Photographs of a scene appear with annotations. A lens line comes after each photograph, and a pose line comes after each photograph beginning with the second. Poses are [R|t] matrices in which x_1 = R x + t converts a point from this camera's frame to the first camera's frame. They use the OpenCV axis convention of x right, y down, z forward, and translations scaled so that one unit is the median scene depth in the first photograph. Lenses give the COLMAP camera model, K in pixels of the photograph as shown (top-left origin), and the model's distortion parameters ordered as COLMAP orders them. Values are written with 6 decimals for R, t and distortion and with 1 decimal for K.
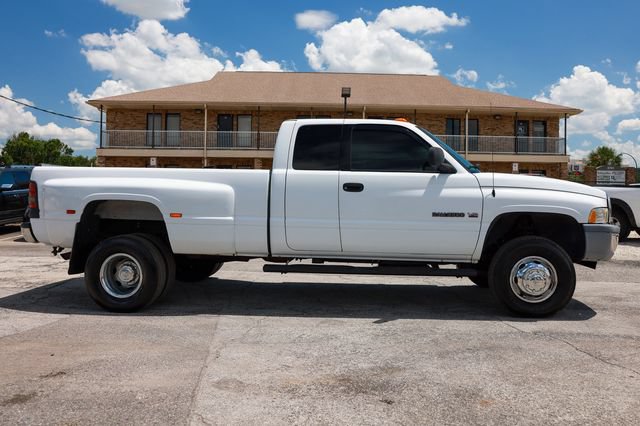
lens RADIAL K [[545.3, 0, 320.0], [0, 545.3, 213.0], [0, 0, 1]] dist [-0.089877, 0.000710]
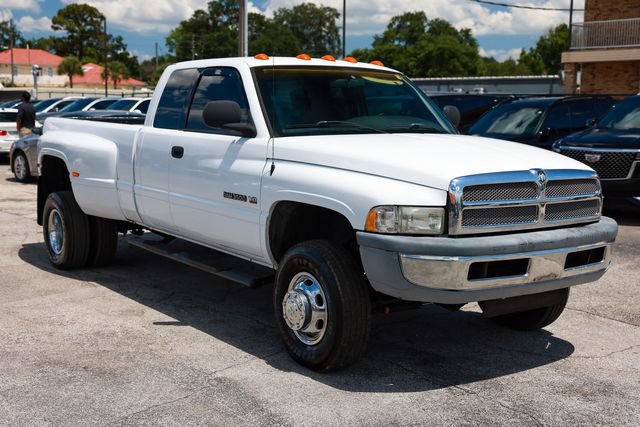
lens RADIAL K [[853.3, 0, 349.5], [0, 853.3, 216.3], [0, 0, 1]] dist [0.099571, -0.012460]
pose [[0.634176, 0.096082, -0.767196, 1.177878], [-0.024888, 0.994271, 0.103947, -0.089661], [0.772788, -0.046827, 0.632934, 0.403922]]
